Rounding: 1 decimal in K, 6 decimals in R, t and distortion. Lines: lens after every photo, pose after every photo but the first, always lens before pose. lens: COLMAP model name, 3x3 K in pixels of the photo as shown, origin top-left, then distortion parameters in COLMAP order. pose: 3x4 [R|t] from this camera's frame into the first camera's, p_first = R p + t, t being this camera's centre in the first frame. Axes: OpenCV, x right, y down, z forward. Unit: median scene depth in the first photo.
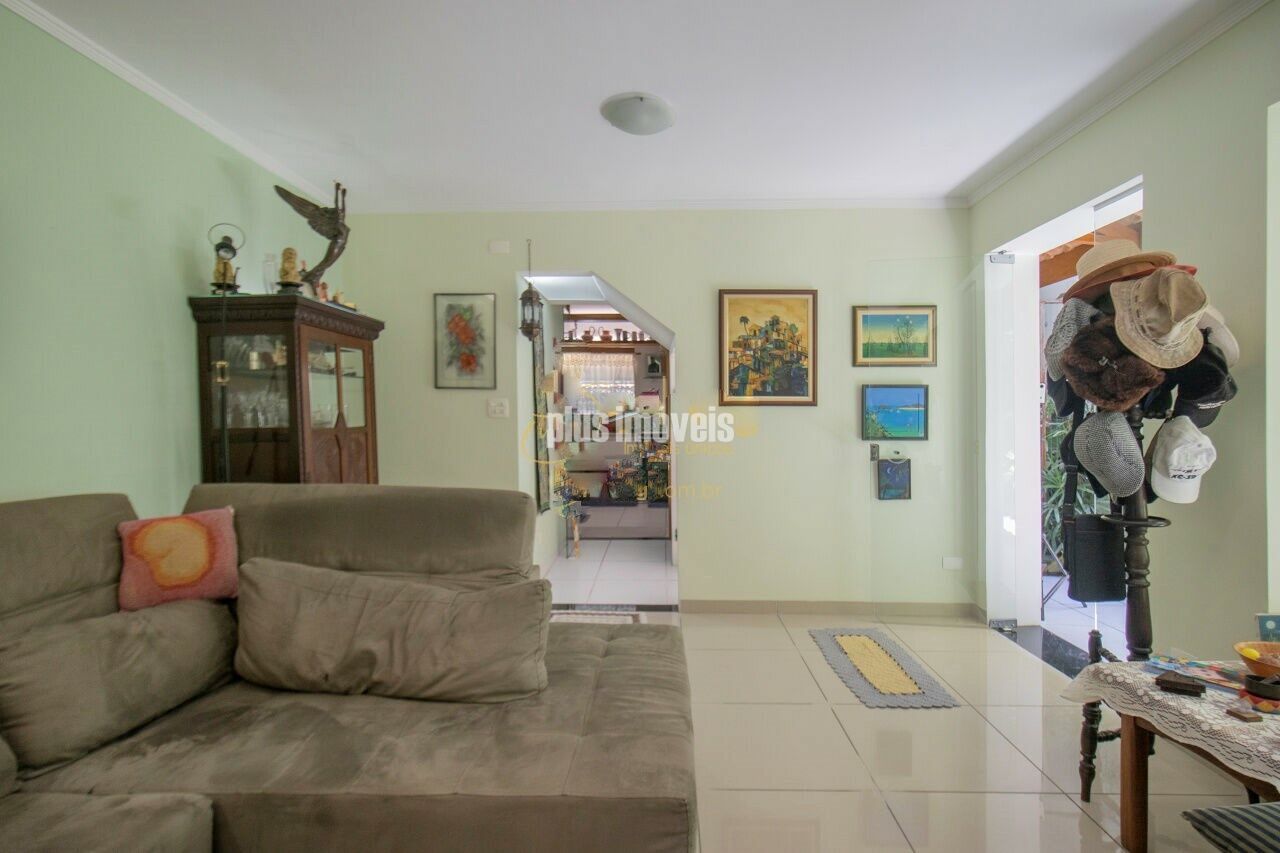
lens RADIAL K [[619.2, 0, 641.1], [0, 619.2, 428.9], [0, 0, 1]] dist [0.013296, -0.000624]
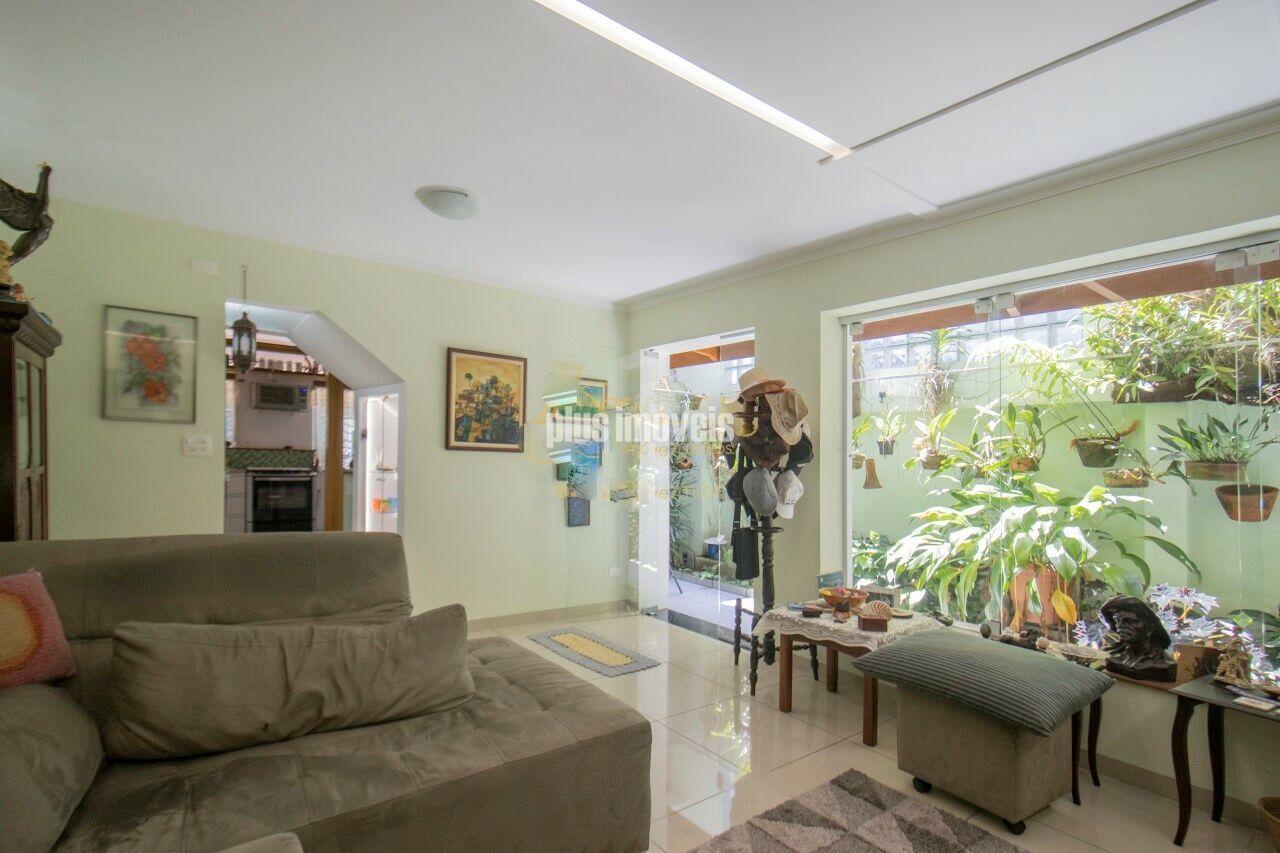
lens RADIAL K [[619.2, 0, 582.2], [0, 619.2, 448.5], [0, 0, 1]] dist [0.013296, -0.000624]
pose [[0.809094, 0.027681, 0.587028, -0.475239], [-0.013928, 0.999513, -0.027936, -0.017656], [-0.587515, 0.014427, 0.809085, -0.075275]]
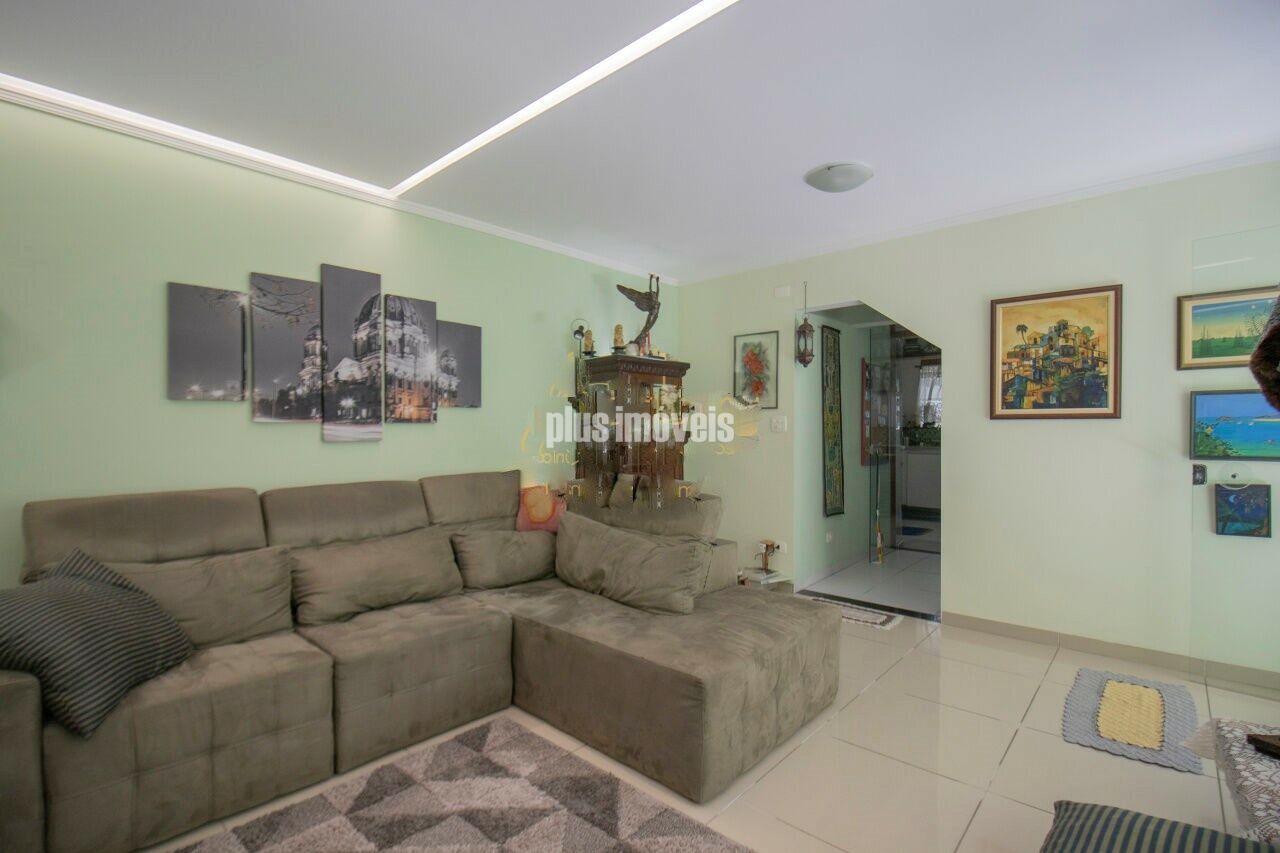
lens RADIAL K [[619.2, 0, 632.0], [0, 619.2, 440.1], [0, 0, 1]] dist [0.013296, -0.000624]
pose [[0.745038, 0.009676, -0.666952, 0.505599], [-0.009922, 0.999945, 0.003423, -0.004216], [0.666949, 0.004067, 0.745093, -0.144862]]
